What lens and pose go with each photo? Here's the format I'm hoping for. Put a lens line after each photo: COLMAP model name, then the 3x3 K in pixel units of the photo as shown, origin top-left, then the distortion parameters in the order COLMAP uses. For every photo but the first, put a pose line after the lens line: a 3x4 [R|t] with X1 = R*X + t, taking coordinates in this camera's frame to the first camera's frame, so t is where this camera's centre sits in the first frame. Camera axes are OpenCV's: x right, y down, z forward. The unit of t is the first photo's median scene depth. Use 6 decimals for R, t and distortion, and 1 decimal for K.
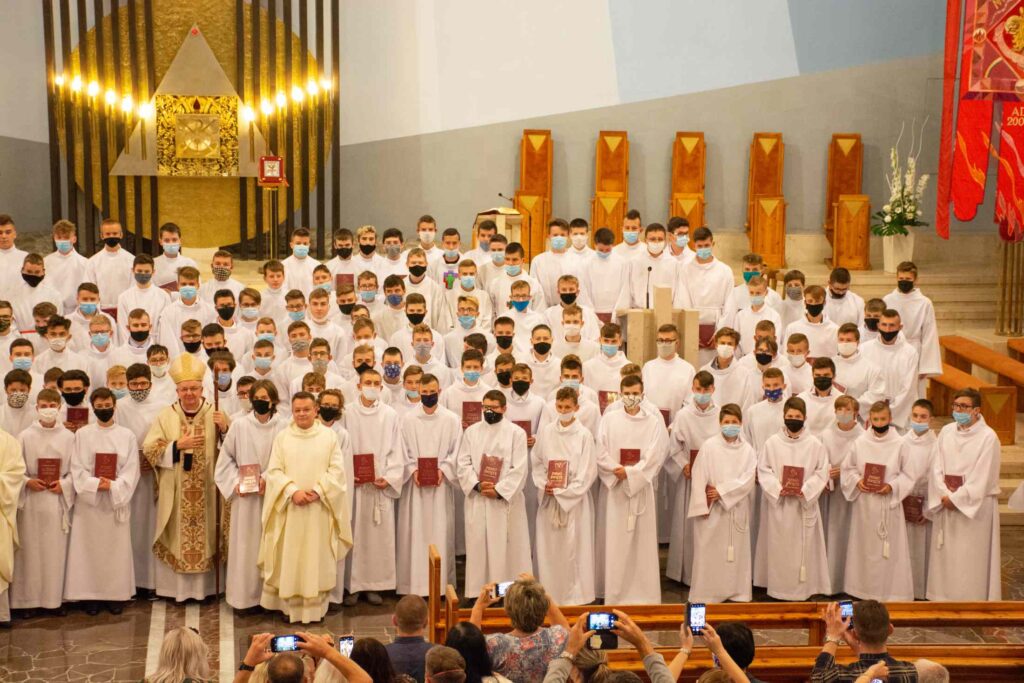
lens RADIAL K [[2373.2, 0, 505.8], [0, 2373.2, 313.6], [0, 0, 1]] dist [0.699547, 0.000000]
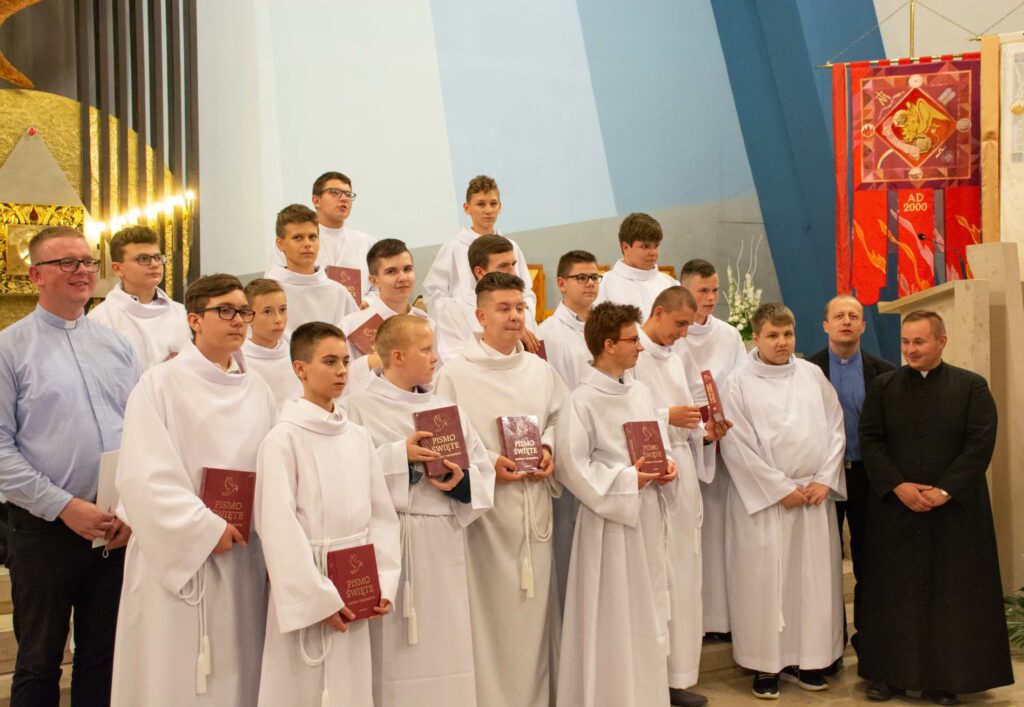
lens RADIAL K [[1101.7, 0, 533.5], [0, 1101.7, 351.6], [0, 0, 1]] dist [0.057464, 0.000000]
pose [[0.926736, -0.026354, 0.374788, -0.113840], [0.083000, 0.987252, -0.135813, 0.031625], [-0.366431, 0.156970, 0.917109, 0.577544]]
